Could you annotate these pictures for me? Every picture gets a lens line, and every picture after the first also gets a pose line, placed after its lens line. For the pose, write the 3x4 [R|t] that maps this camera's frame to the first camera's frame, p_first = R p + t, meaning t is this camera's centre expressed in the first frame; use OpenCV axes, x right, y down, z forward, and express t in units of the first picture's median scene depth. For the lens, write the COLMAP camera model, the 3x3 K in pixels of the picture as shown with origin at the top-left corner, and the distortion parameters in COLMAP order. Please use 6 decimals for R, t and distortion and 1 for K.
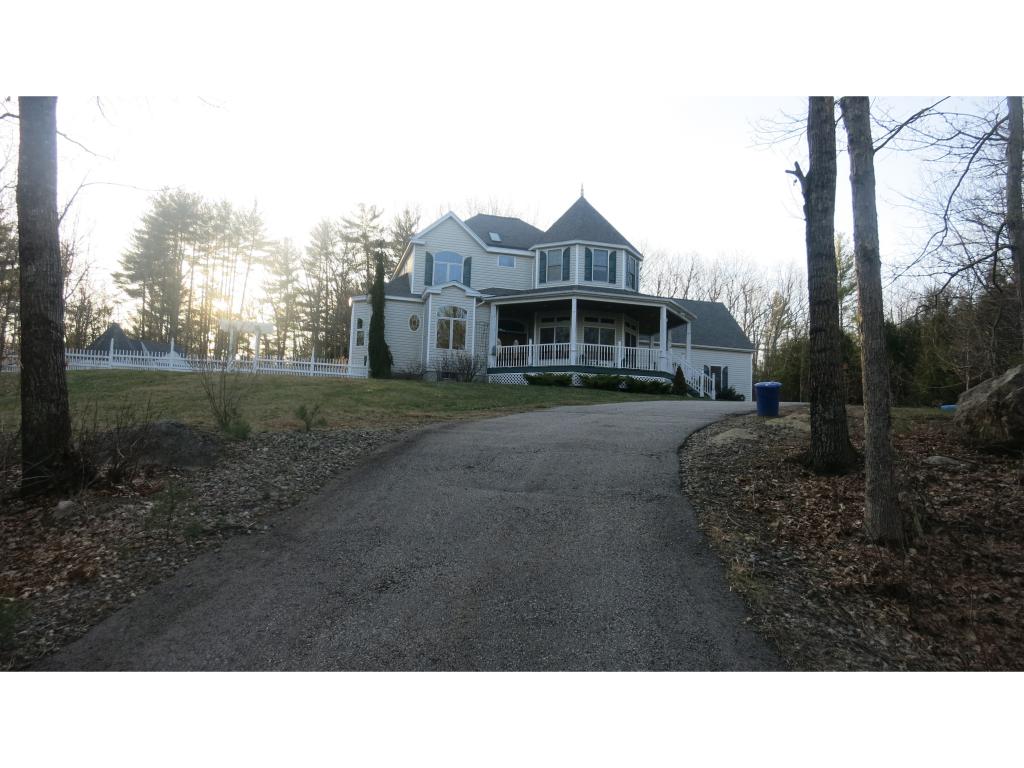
lens RADIAL K [[734.3, 0, 517.1], [0, 734.3, 380.6], [0, 0, 1]] dist [-0.030919, -0.008219]
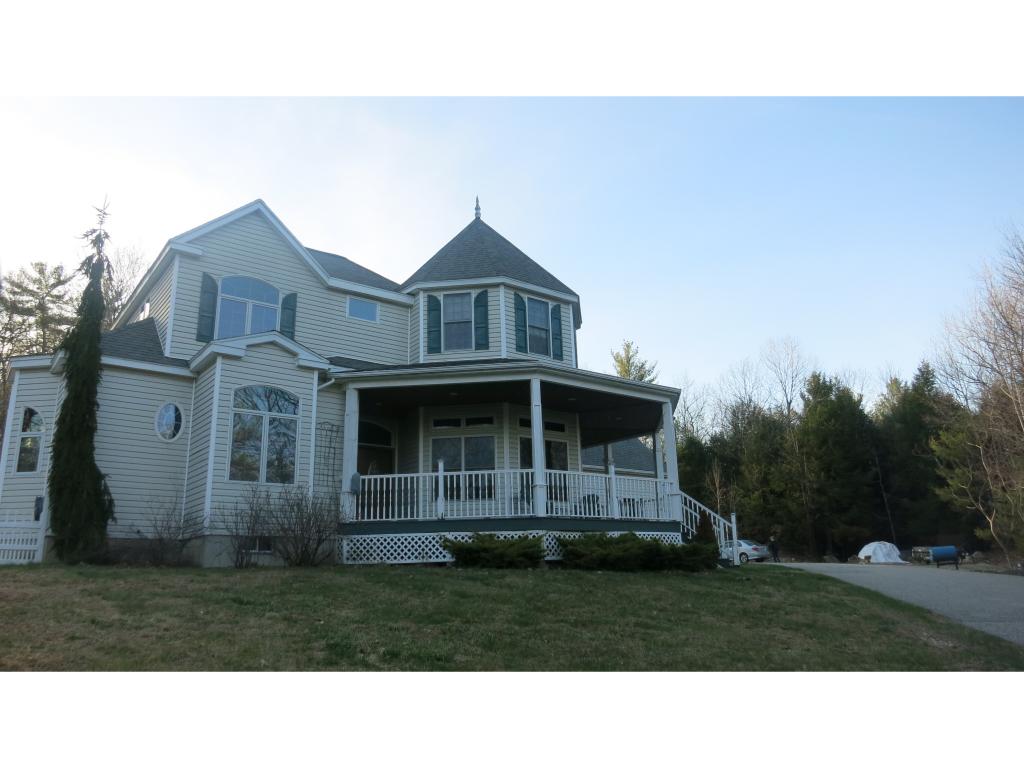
lens RADIAL K [[734.3, 0, 506.8], [0, 734.3, 382.7], [0, 0, 1]] dist [-0.030919, -0.008219]
pose [[0.929191, 0.042788, 0.367114, -0.111870], [0.013008, 0.988875, -0.148180, -0.033432], [-0.369370, 0.142463, 0.918298, 0.507091]]
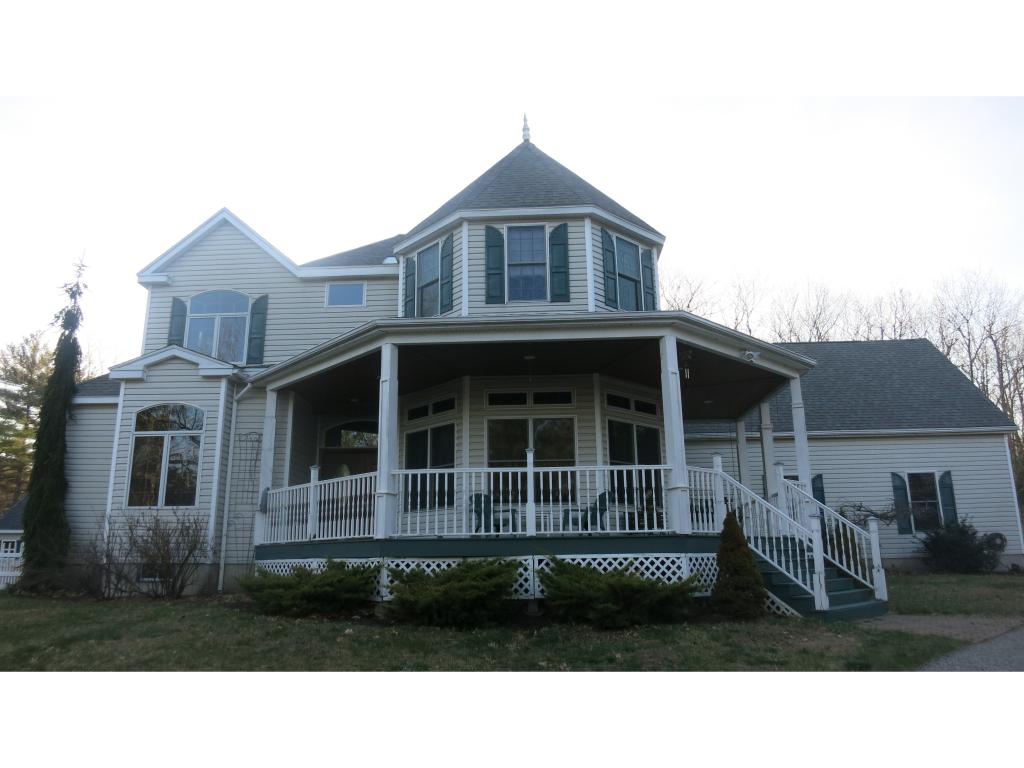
lens RADIAL K [[734.3, 0, 502.6], [0, 734.3, 386.4], [0, 0, 1]] dist [-0.030919, -0.008219]
pose [[0.945522, -0.118069, -0.303394, 0.216102], [0.075804, 0.986148, -0.147530, -0.032599], [0.316611, 0.116495, 0.941375, 0.629418]]
